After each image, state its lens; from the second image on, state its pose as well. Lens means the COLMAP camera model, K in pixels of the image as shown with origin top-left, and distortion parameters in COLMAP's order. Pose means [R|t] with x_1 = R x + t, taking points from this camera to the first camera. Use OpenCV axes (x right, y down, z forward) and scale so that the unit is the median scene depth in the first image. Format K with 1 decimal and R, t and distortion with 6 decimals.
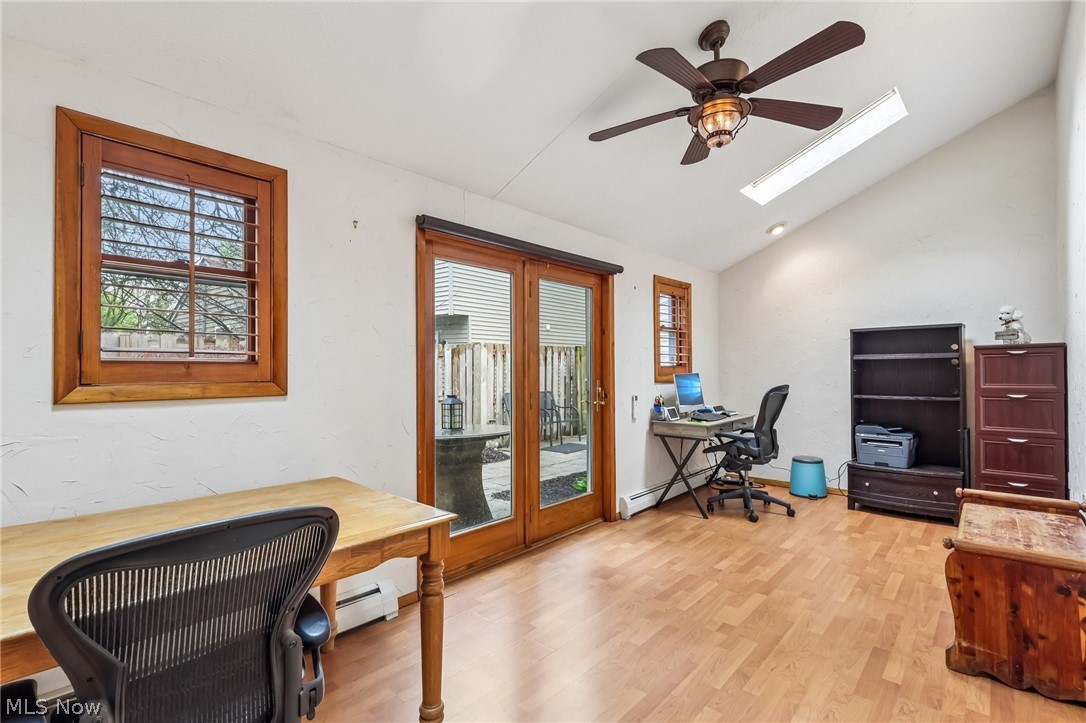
lens RADIAL K [[523.2, 0, 541.6], [0, 523.2, 366.0], [0, 0, 1]] dist [-0.000114, 0.000435]
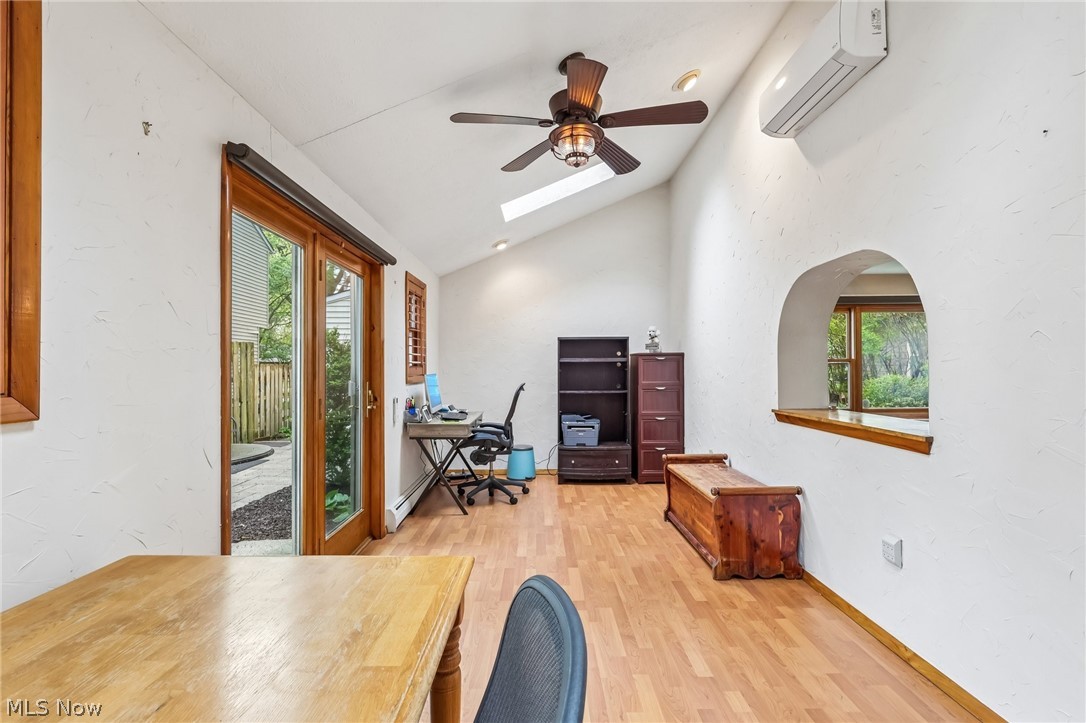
lens RADIAL K [[507.5, 0, 554.3], [0, 507.5, 363.1], [0, 0, 1]] dist [-0.012773, 0.000031]
pose [[0.722882, 0.010137, 0.690897, -0.281842], [-0.004416, 0.999940, -0.010051, 0.002797], [-0.690957, 0.004214, 0.722884, 0.175603]]
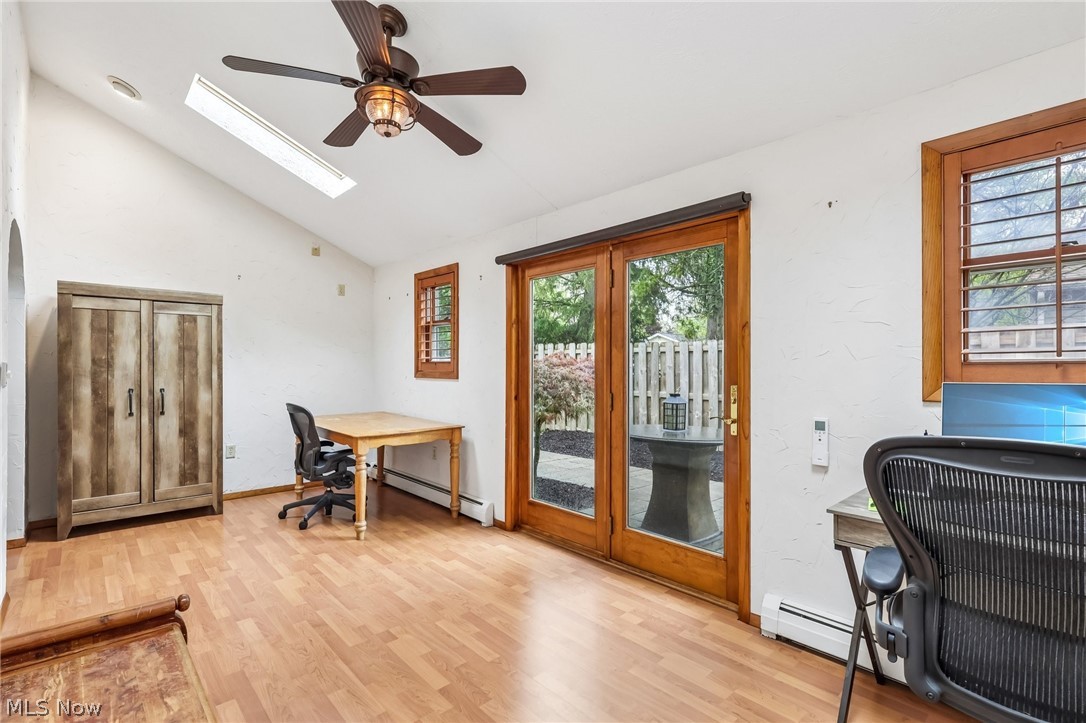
lens RADIAL K [[504.0, 0, 518.1], [0, 504.0, 367.3], [0, 0, 1]] dist [-0.000925, 0.000007]
pose [[-0.139327, 0.007220, -0.990220, 0.814305], [0.003417, 0.999971, 0.006811, 0.000946], [0.990241, -0.002435, -0.139348, 0.904602]]
